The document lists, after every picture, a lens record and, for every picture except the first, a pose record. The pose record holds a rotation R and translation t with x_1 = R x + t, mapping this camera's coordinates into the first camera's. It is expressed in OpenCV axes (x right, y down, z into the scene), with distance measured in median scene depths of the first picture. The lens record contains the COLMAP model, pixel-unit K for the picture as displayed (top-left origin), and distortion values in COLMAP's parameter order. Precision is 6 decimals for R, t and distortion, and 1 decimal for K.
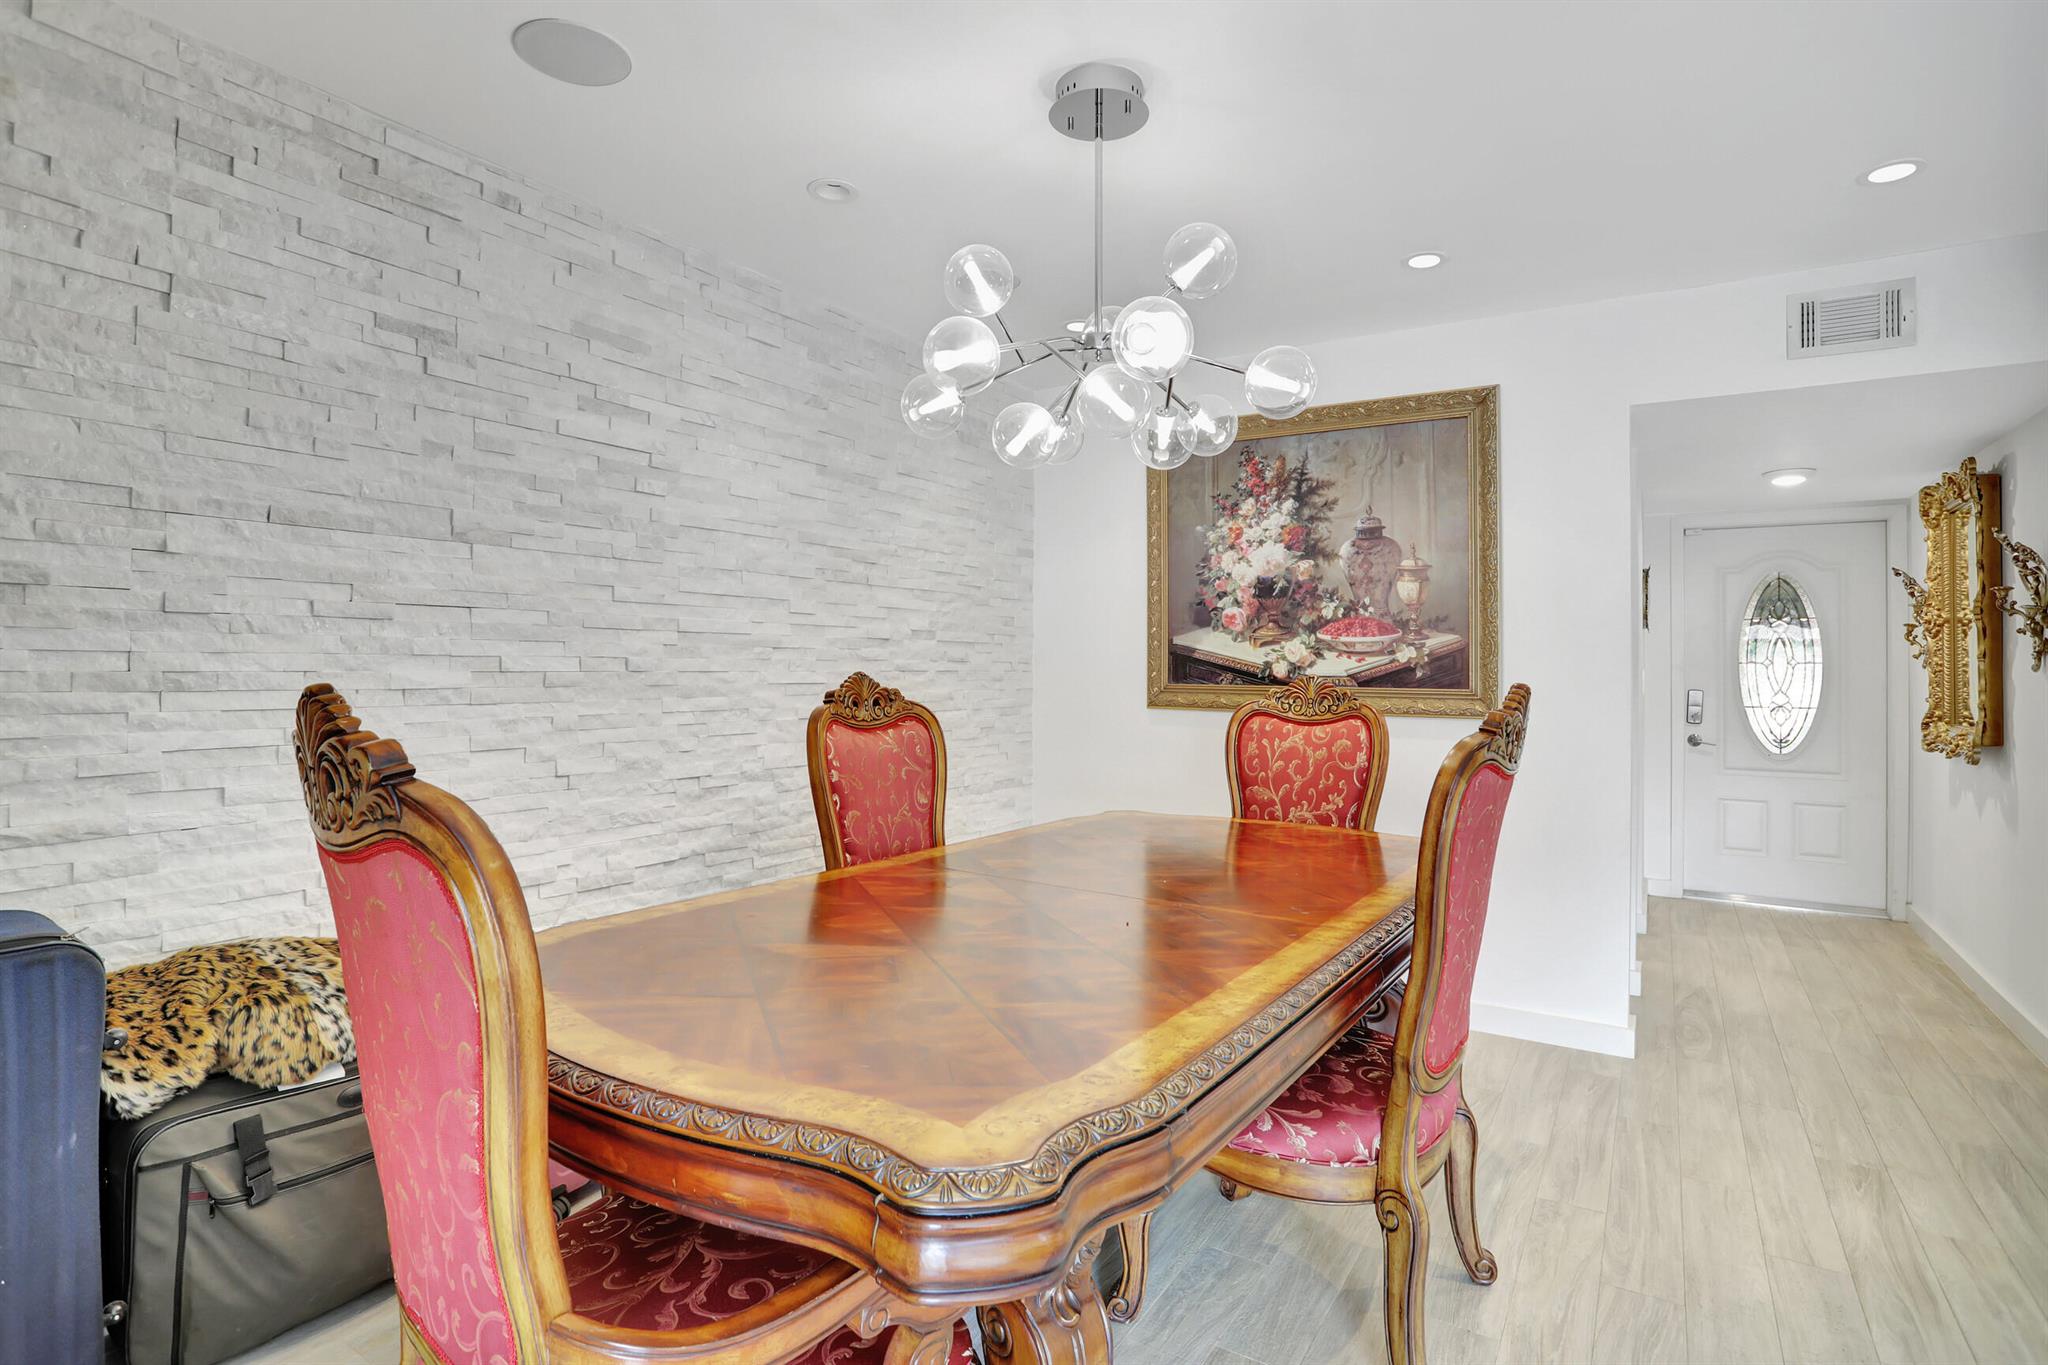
lens RADIAL K [[1009.1, 0, 1025.4], [0, 1009.1, 656.4], [0, 0, 1]] dist [-0.074858, 0.030151]
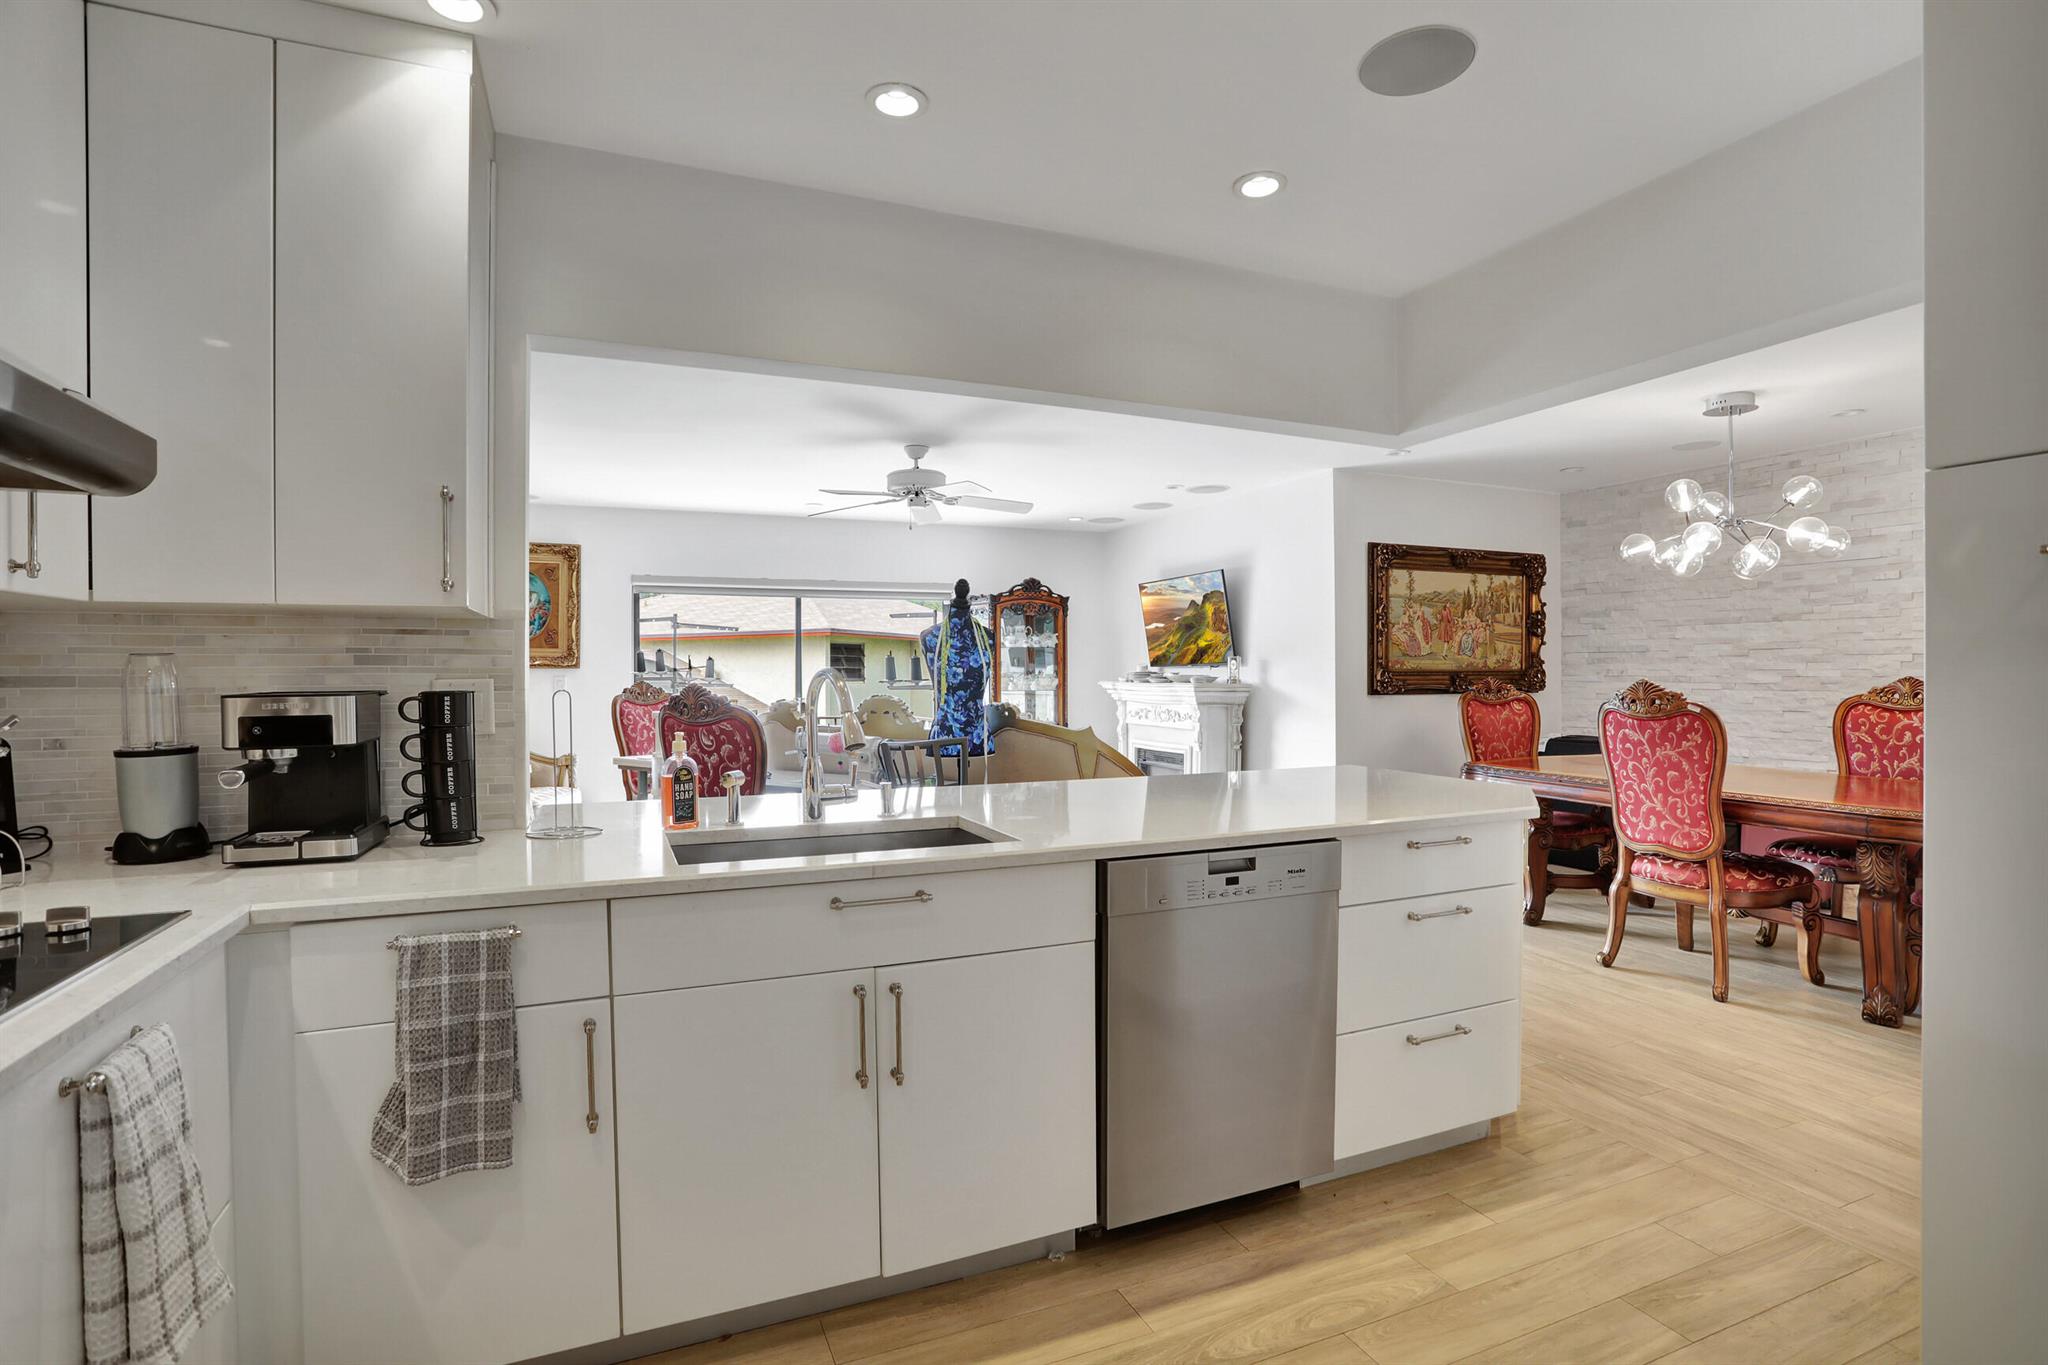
lens RADIAL K [[1008.2, 0, 1020.5], [0, 1008.2, 681.4], [0, 0, 1]] dist [-0.076249, 0.037091]
pose [[-0.557592, -0.000219, -0.830115, 1.515773], [0.004794, 0.999982, -0.003484, 0.017338], [0.830101, -0.005922, -0.557582, 0.513422]]
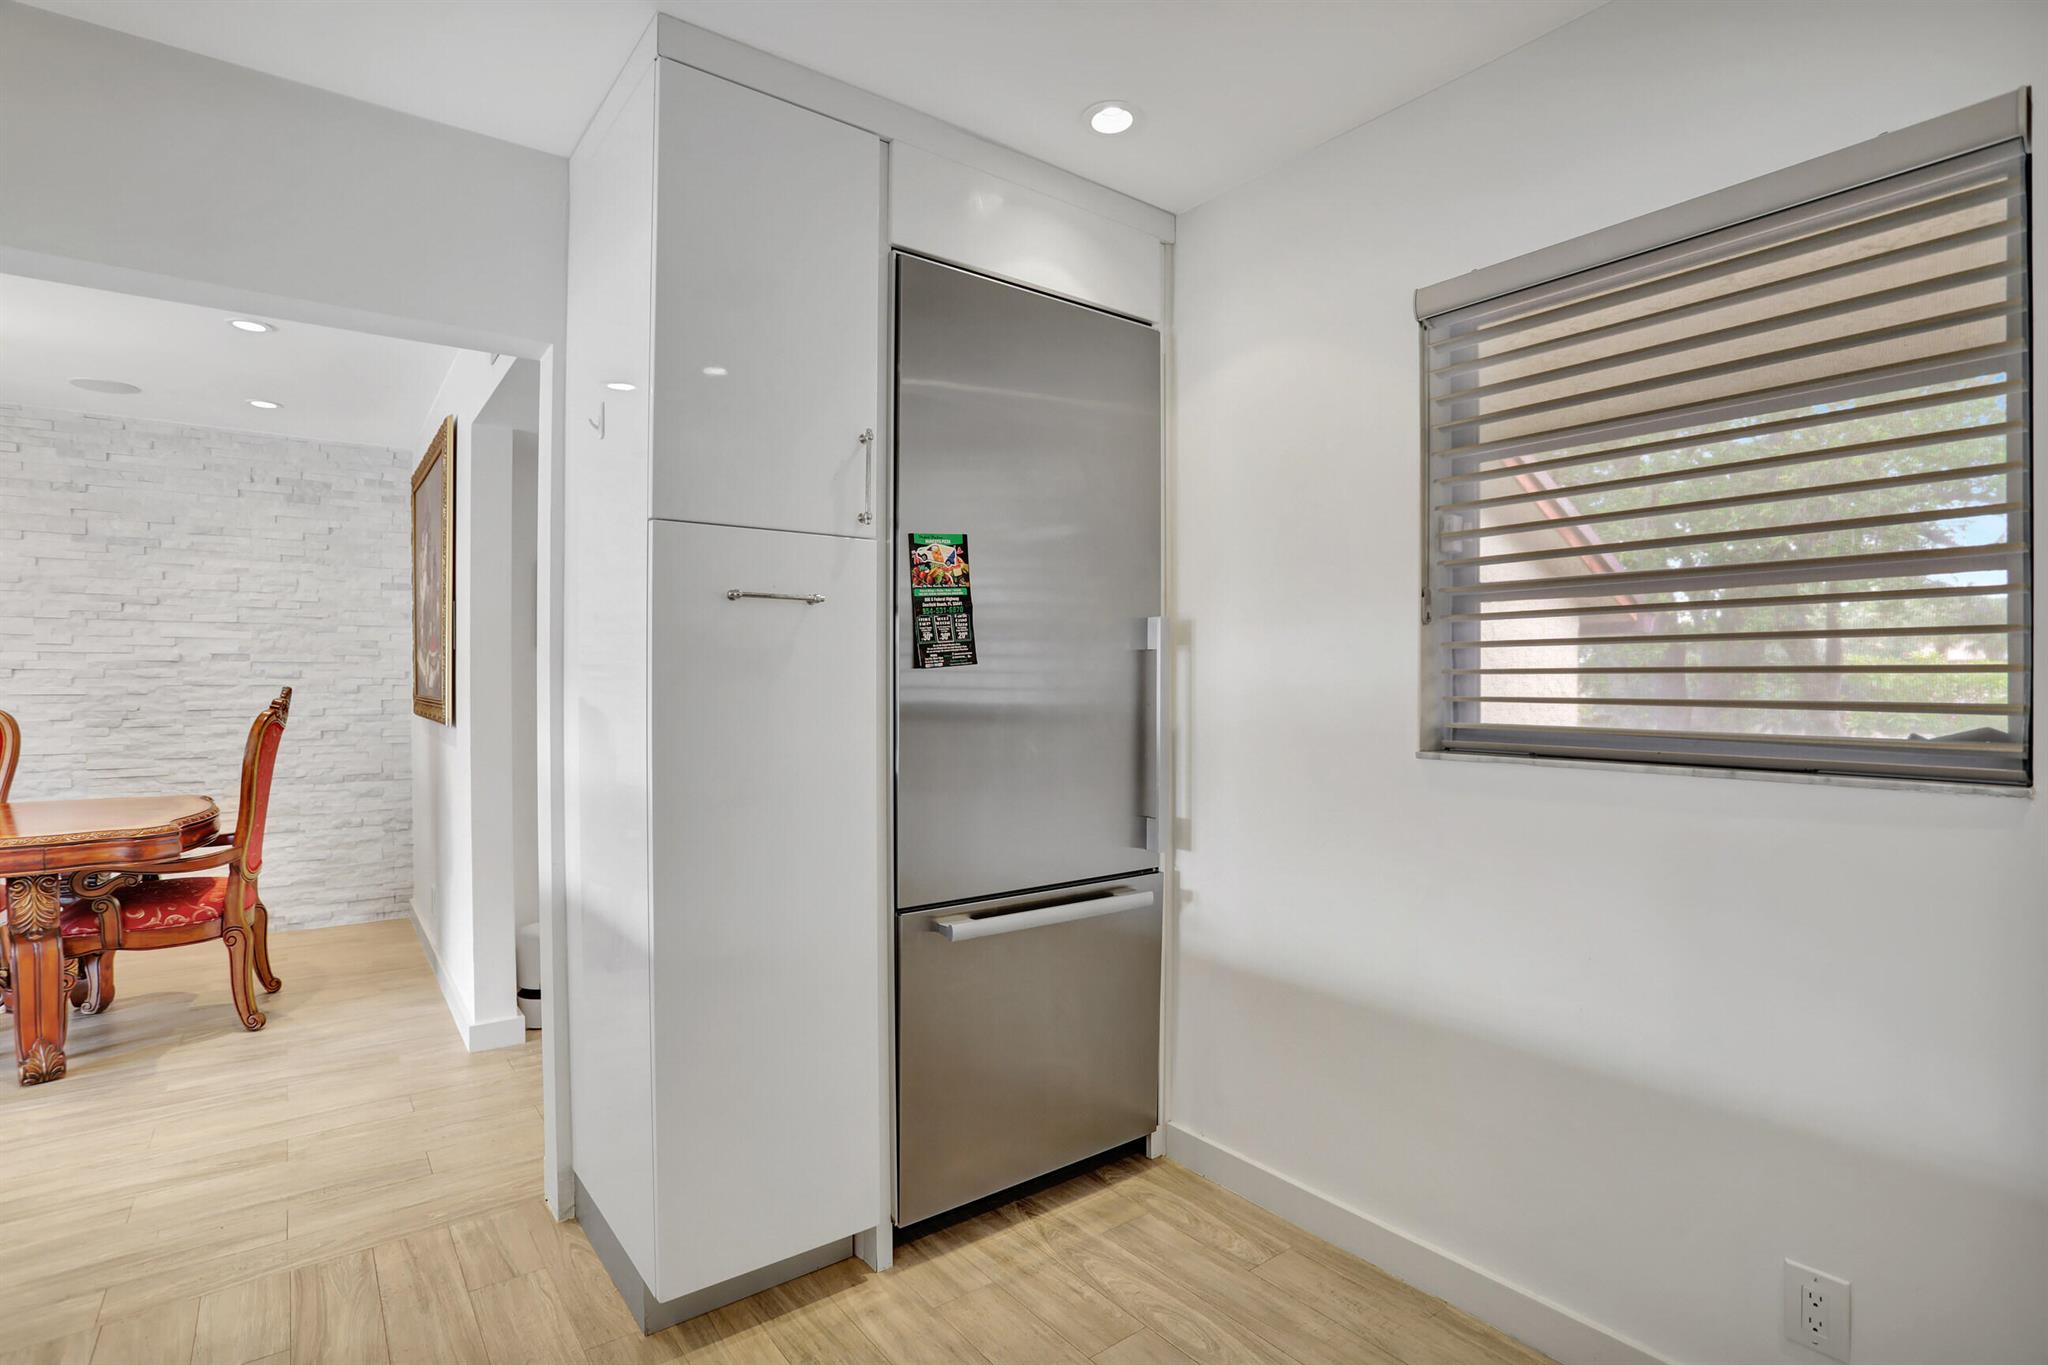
lens RADIAL K [[980.9, 0, 1026.9], [0, 980.9, 679.2], [0, 0, 1]] dist [-0.025829, 0.000133]
pose [[0.940528, -0.009638, -0.339580, 1.332326], [0.011412, 0.999930, 0.003226, 0.014902], [0.339525, -0.006909, 0.940572, 0.201110]]
